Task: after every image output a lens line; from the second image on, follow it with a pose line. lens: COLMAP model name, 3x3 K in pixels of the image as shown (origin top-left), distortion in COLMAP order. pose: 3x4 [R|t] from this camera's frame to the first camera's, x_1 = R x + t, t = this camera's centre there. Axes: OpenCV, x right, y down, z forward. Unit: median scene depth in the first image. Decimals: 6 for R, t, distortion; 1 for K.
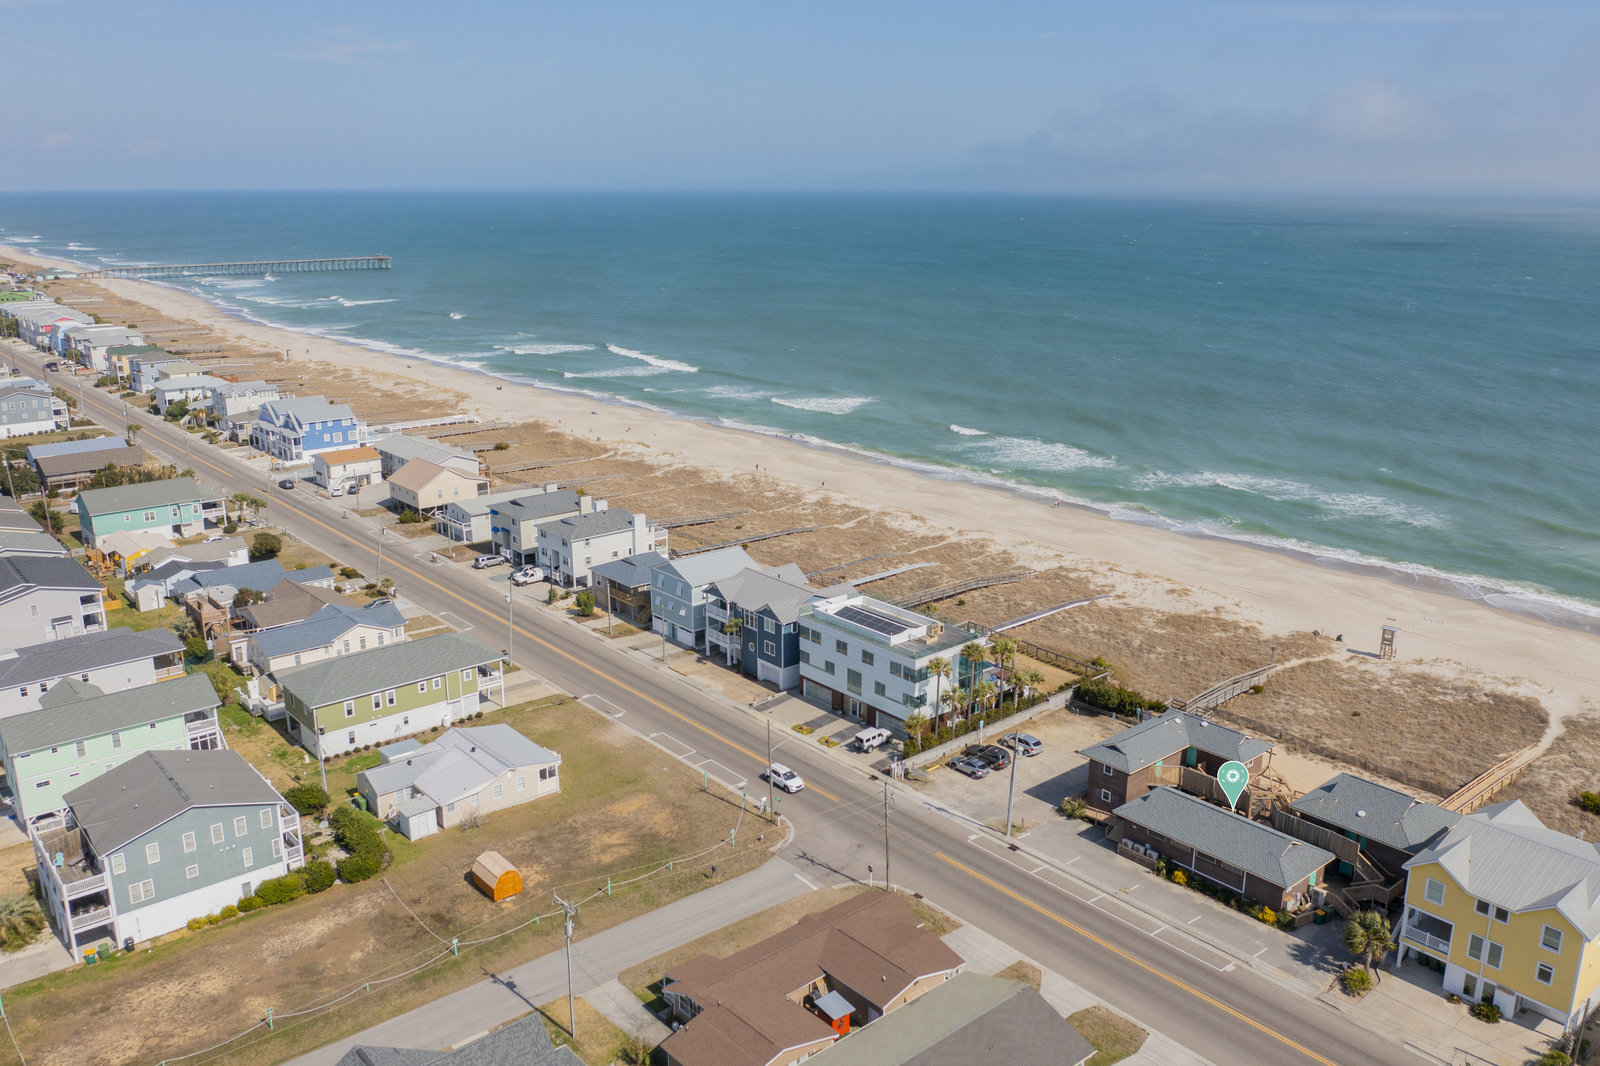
lens RADIAL K [[1265.0, 0, 788.6], [0, 1265.0, 535.2], [0, 0, 1]] dist [-0.014520, 0.005596]
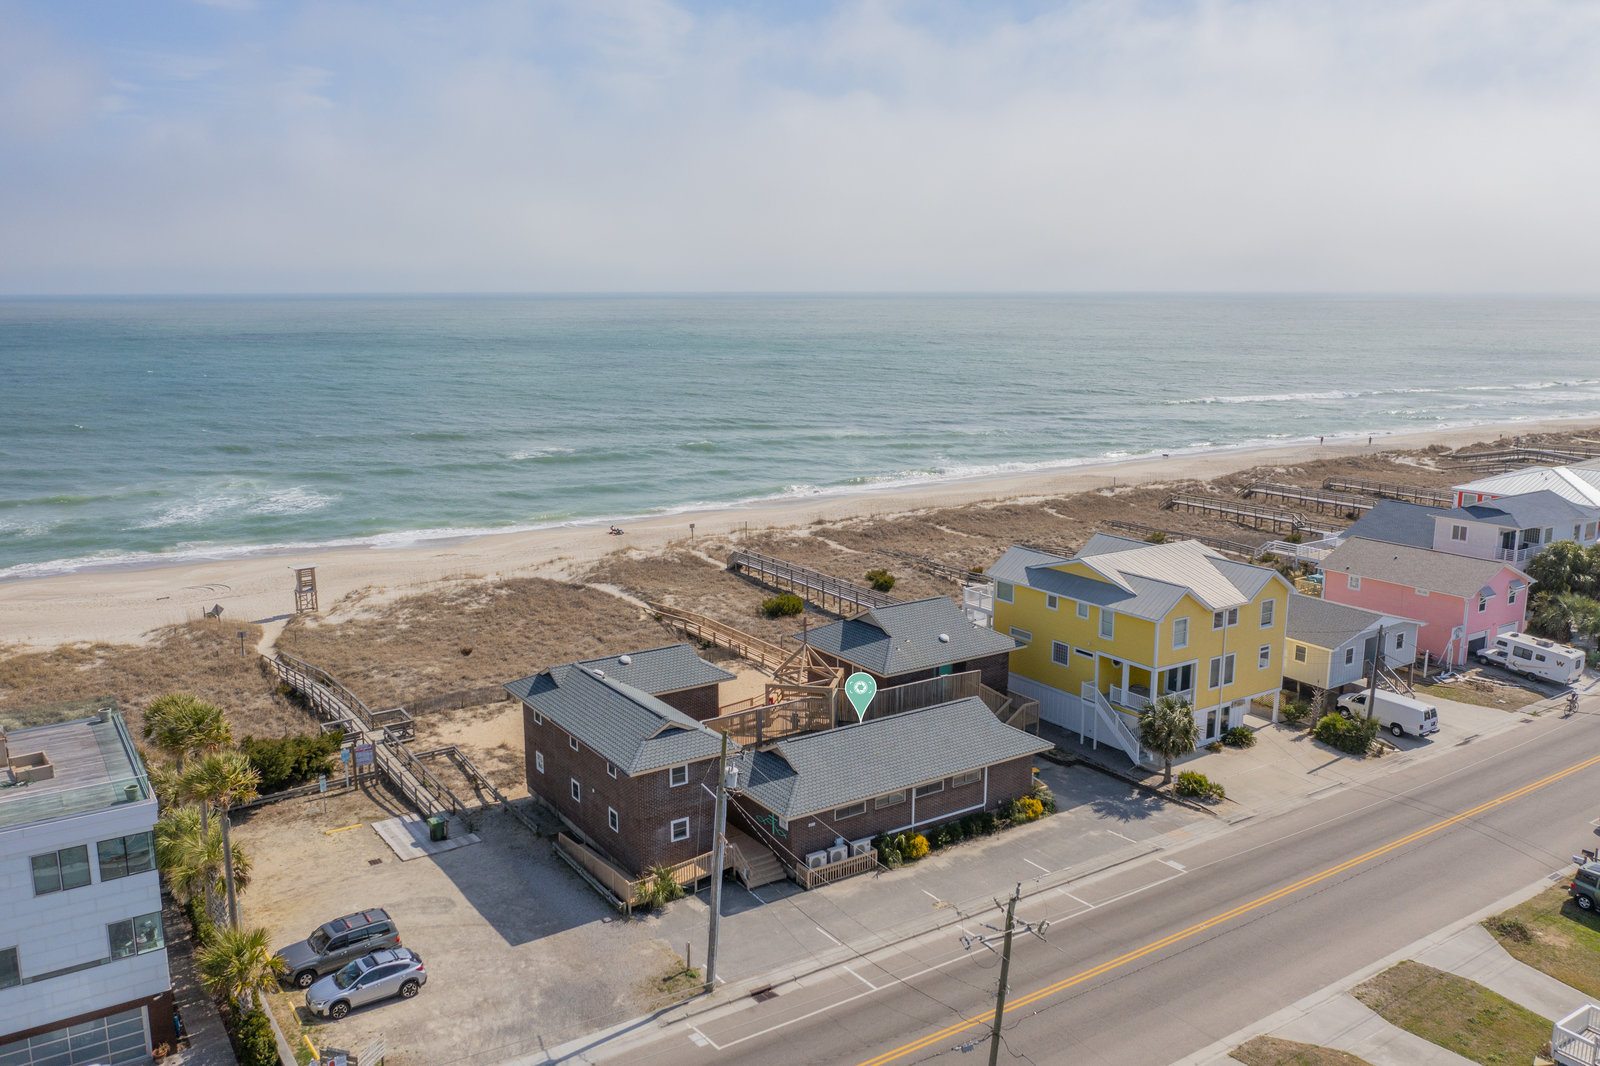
lens RADIAL K [[1265.0, 0, 788.6], [0, 1265.0, 535.2], [0, 0, 1]] dist [-0.014520, 0.005596]
pose [[0.117310, -0.193056, 0.974150, -0.184755], [0.269436, 0.950318, 0.155886, 0.025561], [-0.955847, 0.244184, 0.163498, 0.750452]]
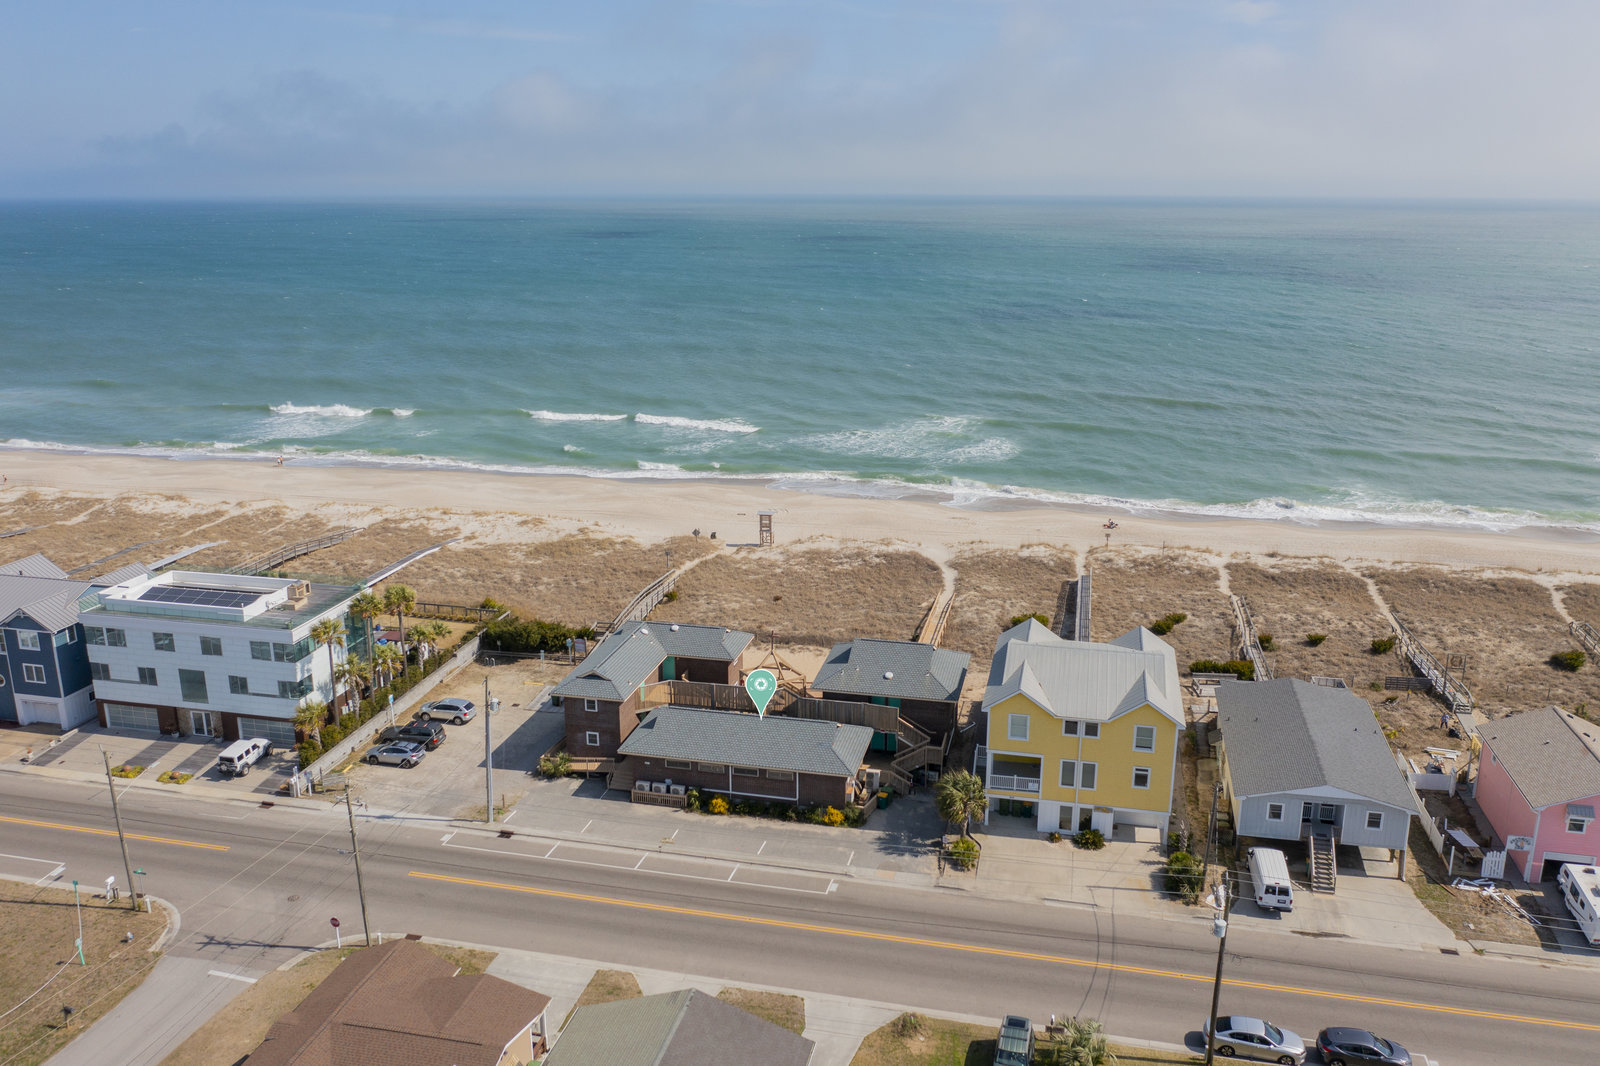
lens RADIAL K [[1265.0, 0, 788.6], [0, 1265.0, 535.2], [0, 0, 1]] dist [-0.014520, 0.005596]
pose [[0.803366, -0.160116, 0.573556, -0.072823], [0.162204, 0.985592, 0.047946, 0.055873], [-0.572969, 0.054515, 0.817762, 0.246321]]
